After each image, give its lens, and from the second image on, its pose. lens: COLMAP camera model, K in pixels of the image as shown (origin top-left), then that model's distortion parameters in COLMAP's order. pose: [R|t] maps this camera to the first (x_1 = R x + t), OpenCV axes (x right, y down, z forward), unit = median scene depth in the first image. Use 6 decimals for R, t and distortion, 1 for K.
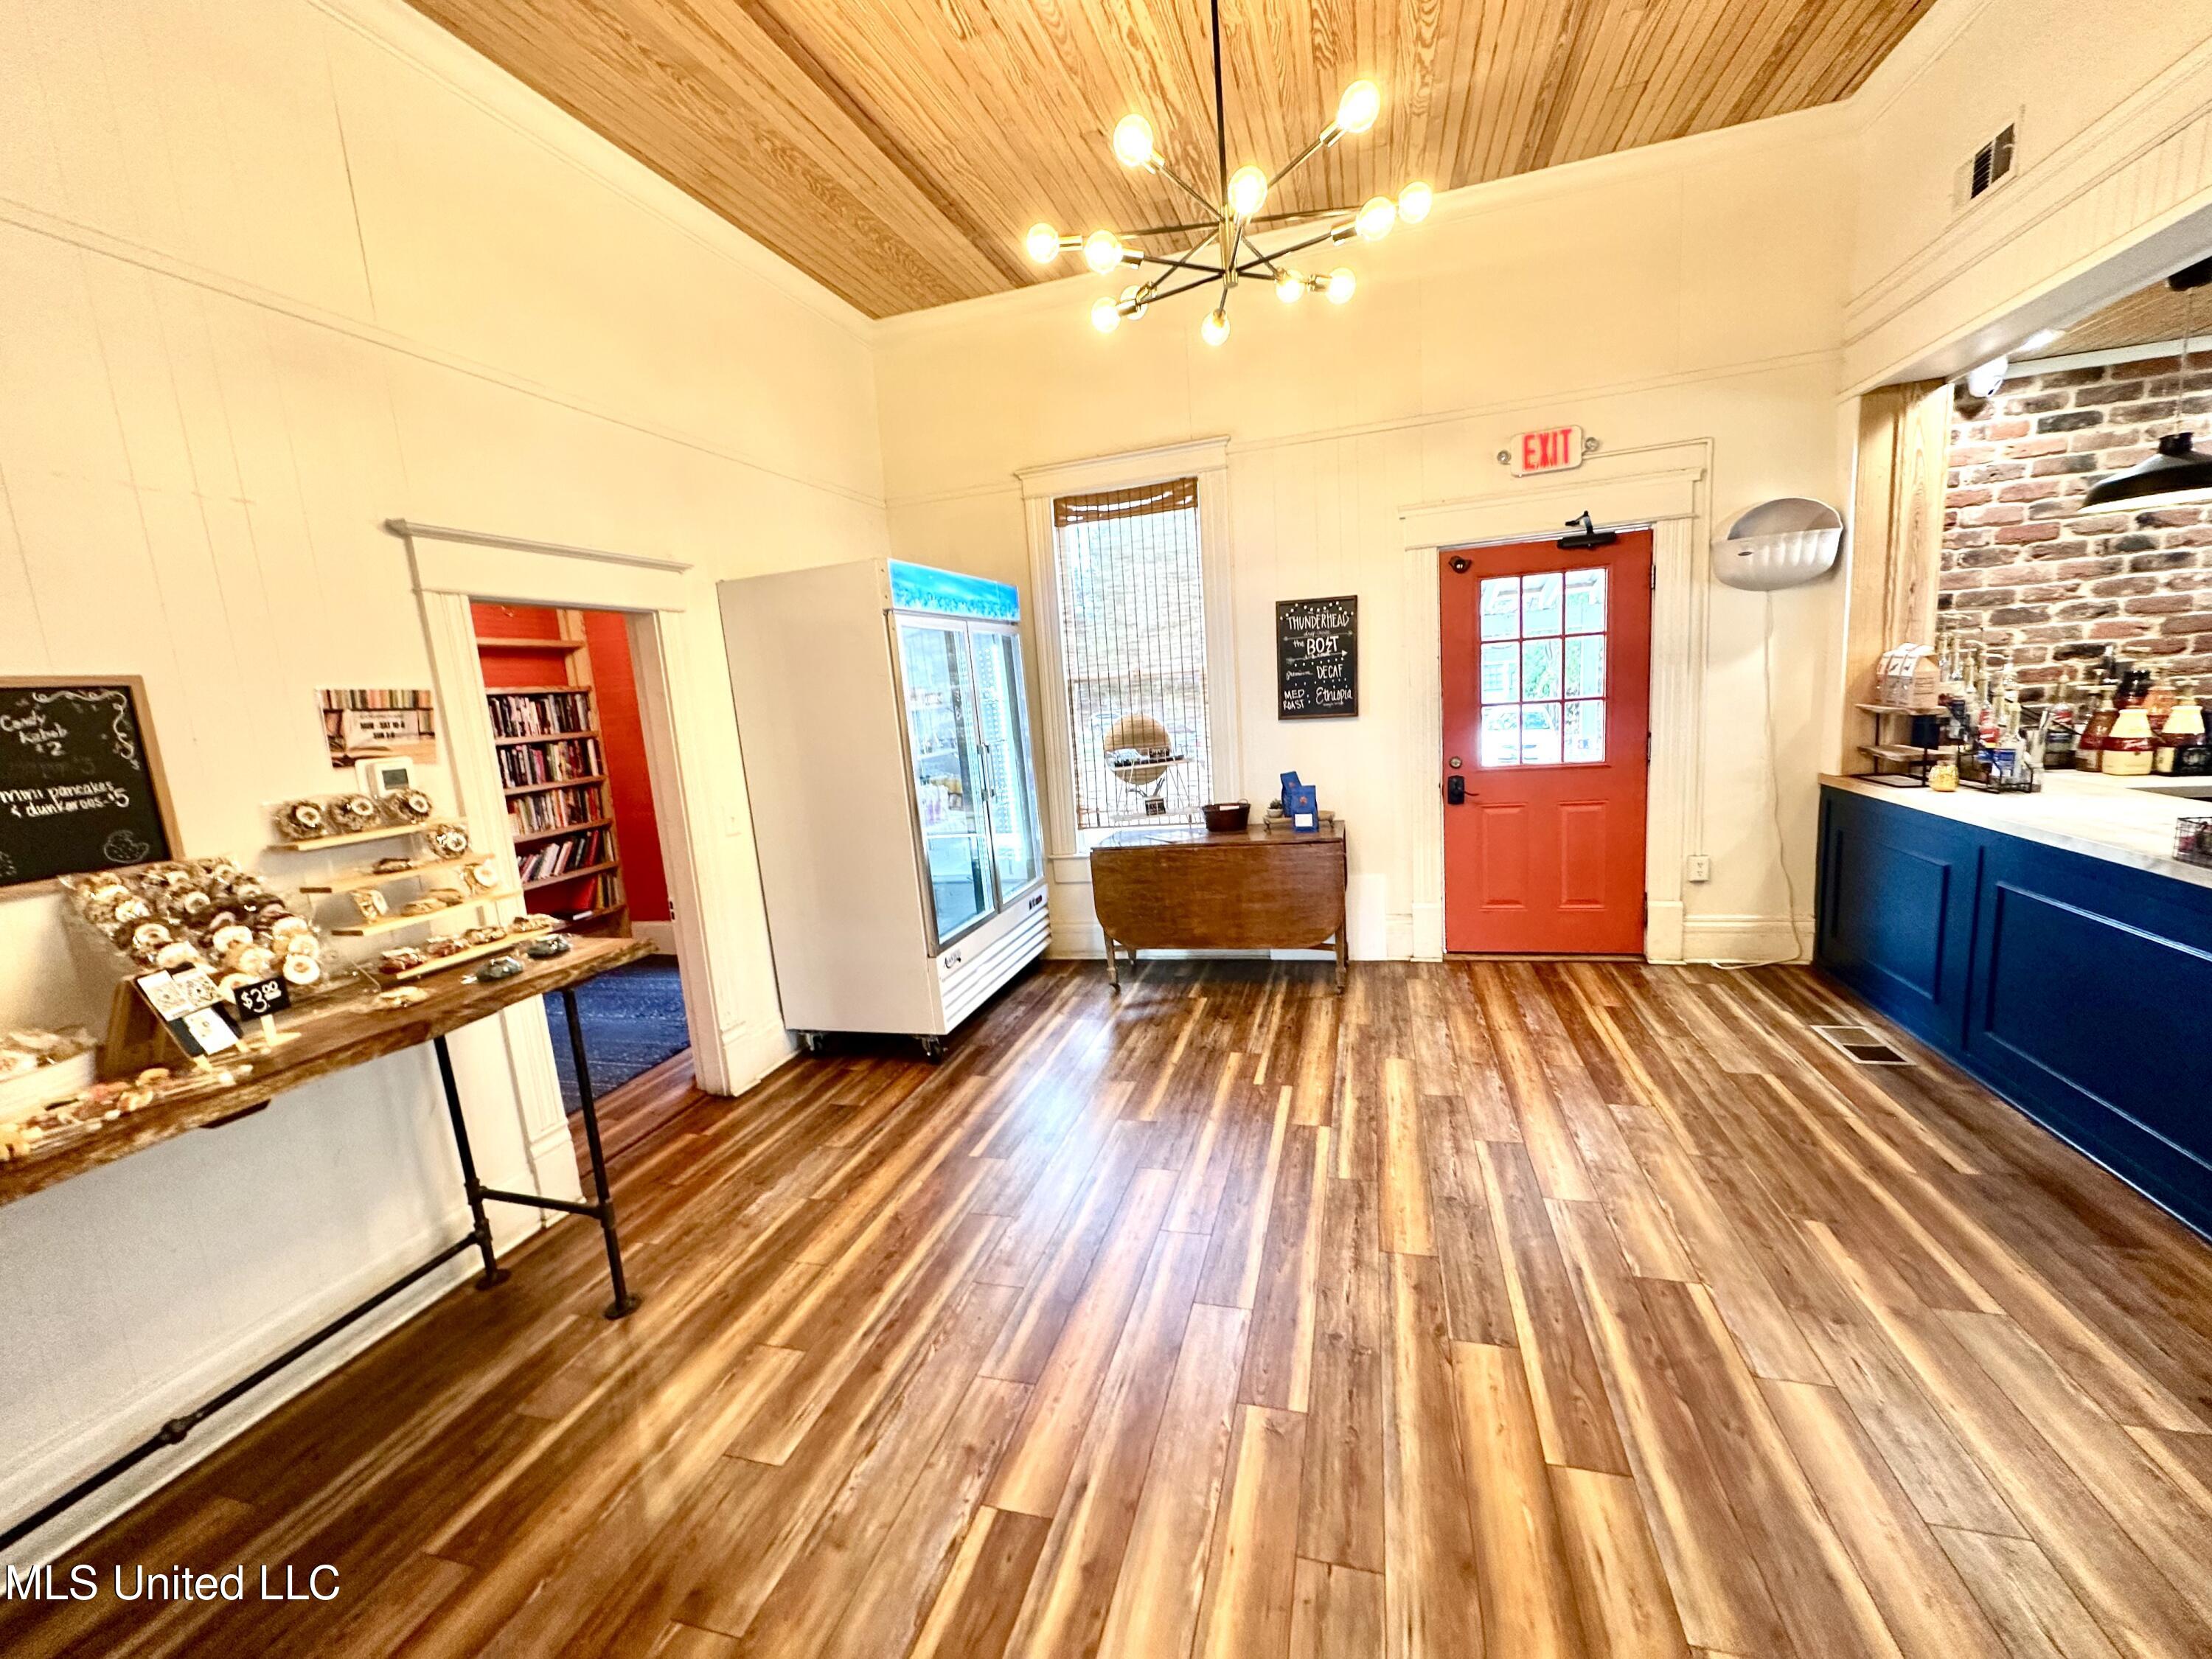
lens RADIAL K [[885.0, 0, 1104.8], [0, 885.0, 828.5], [0, 0, 1]] dist [-0.001210, -0.000077]
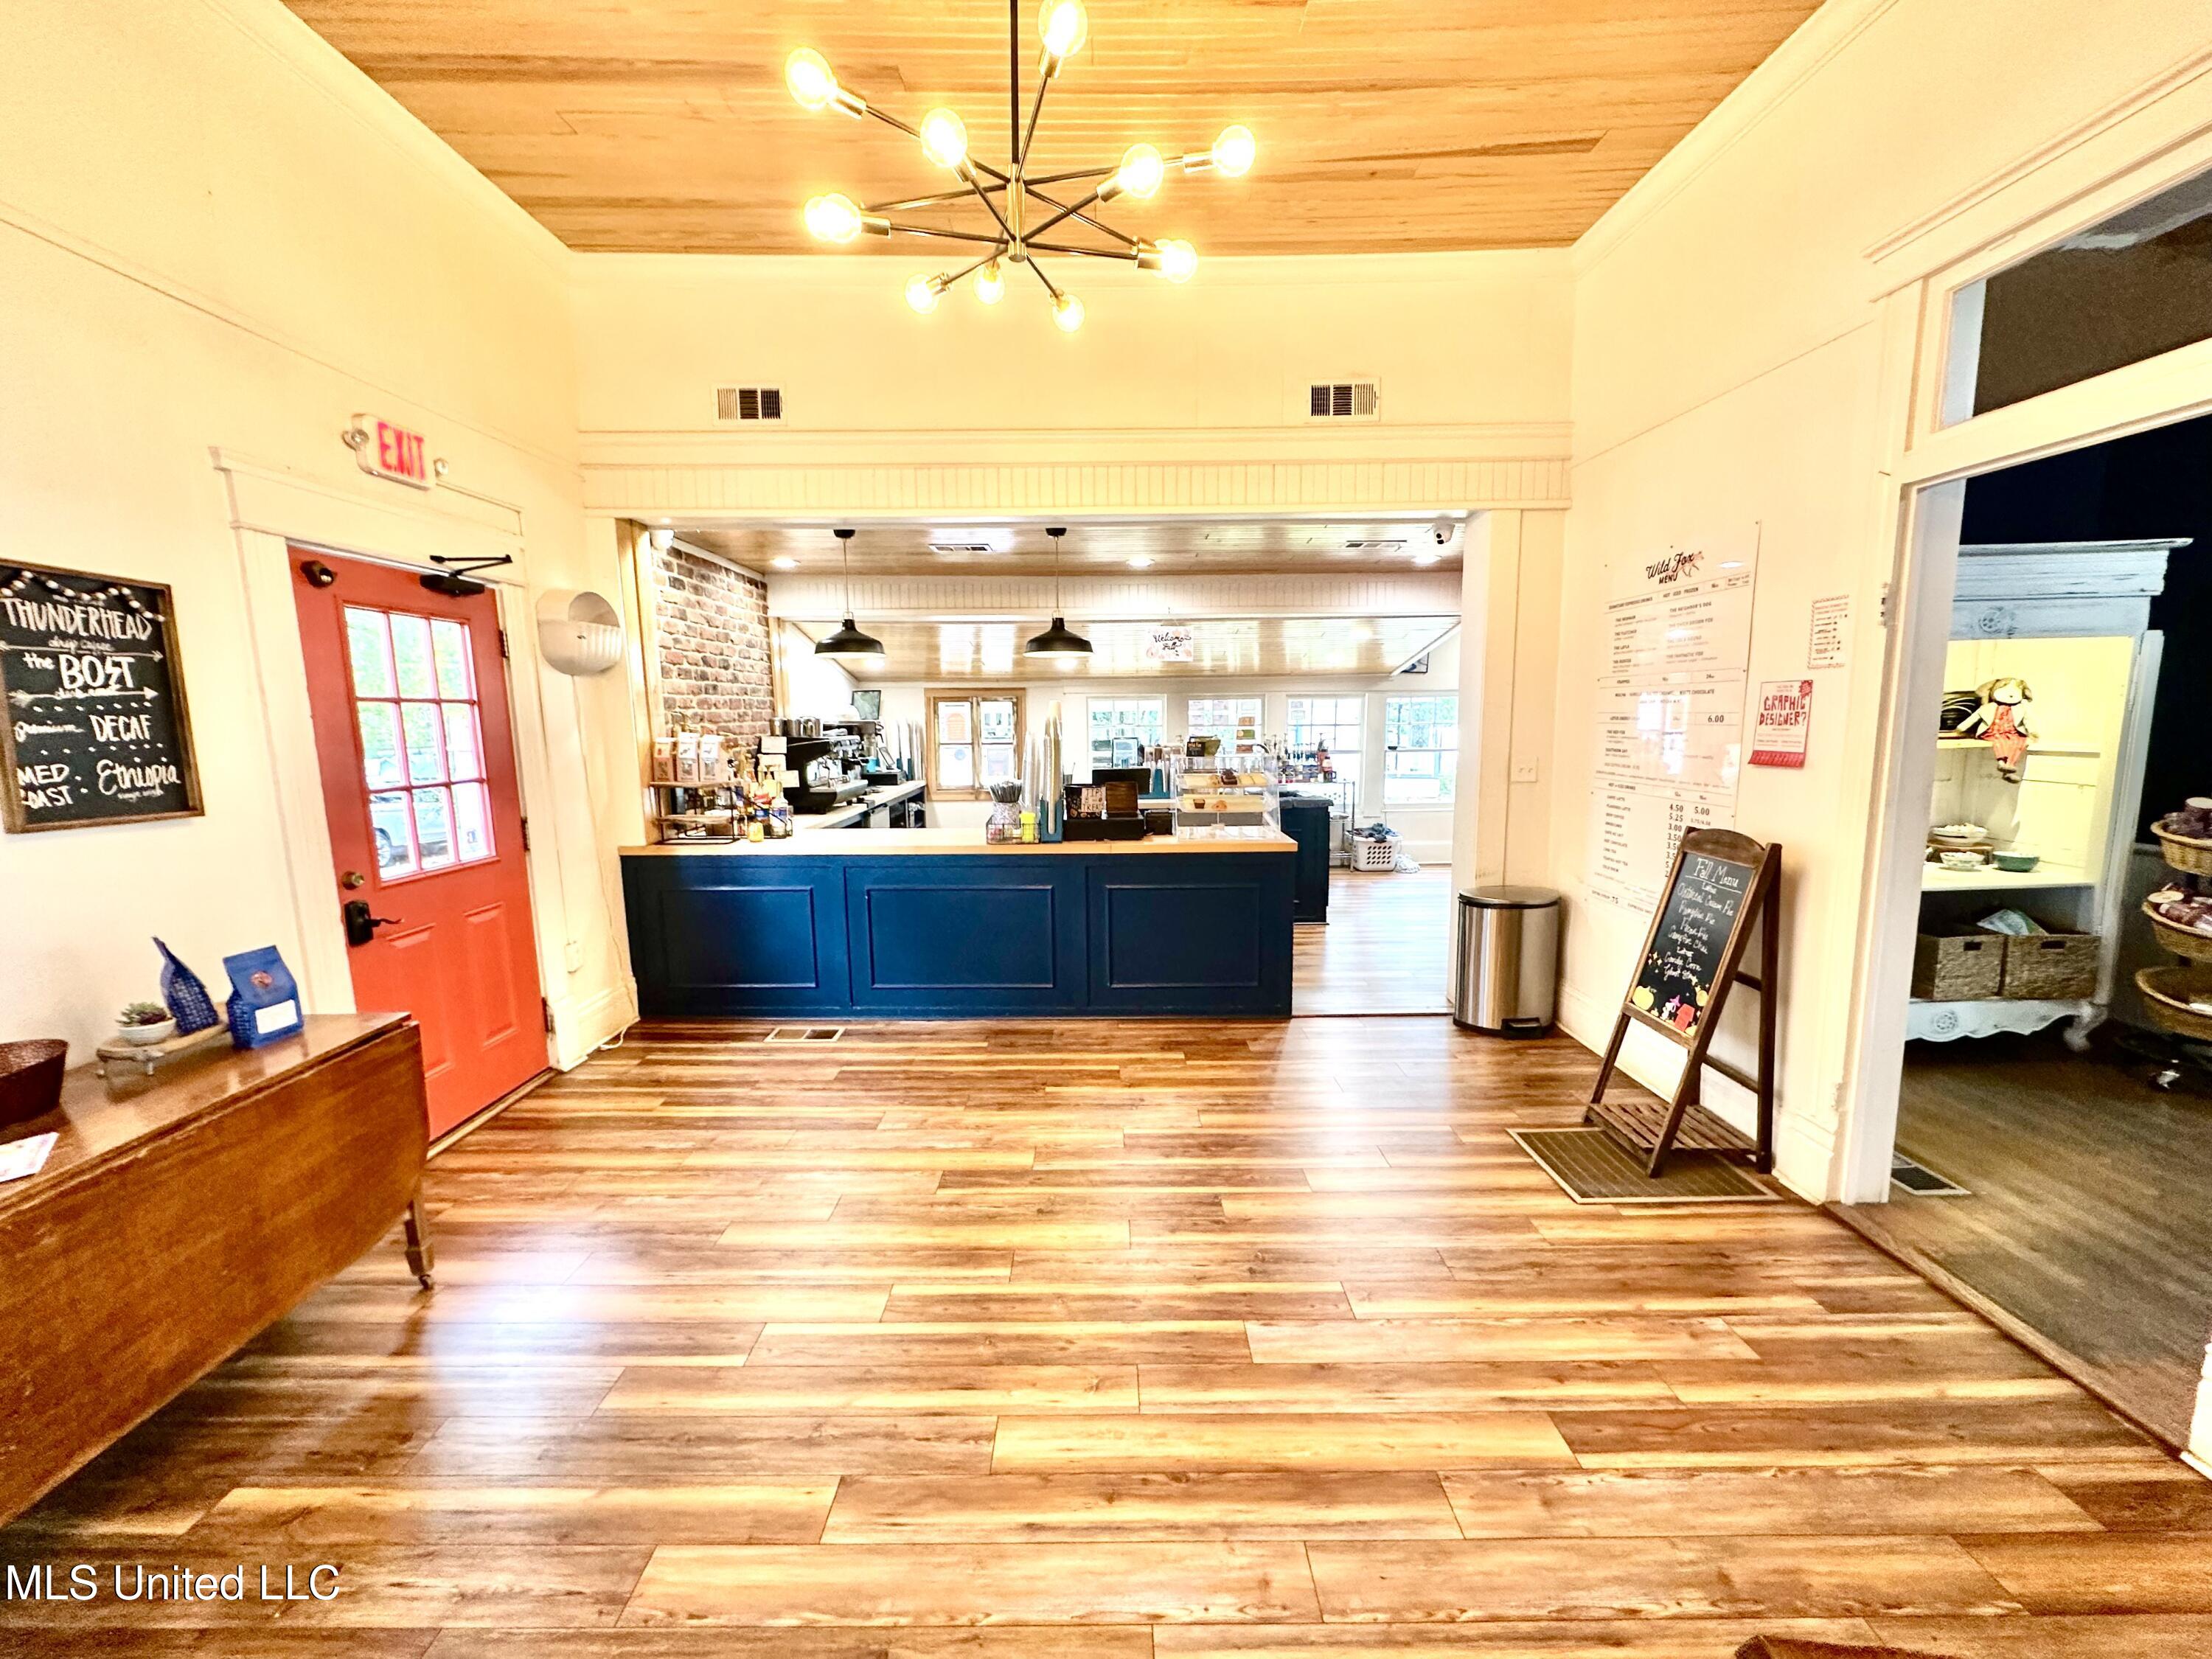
lens RADIAL K [[880.3, 0, 1106.0], [0, 880.3, 825.0], [0, 0, 1]] dist [-0.000895, -0.000294]
pose [[-0.288326, -0.044113, 0.956516, -0.443107], [0.177786, 0.979102, 0.098745, -0.094817], [-0.940883, 0.198526, -0.274458, 0.778172]]
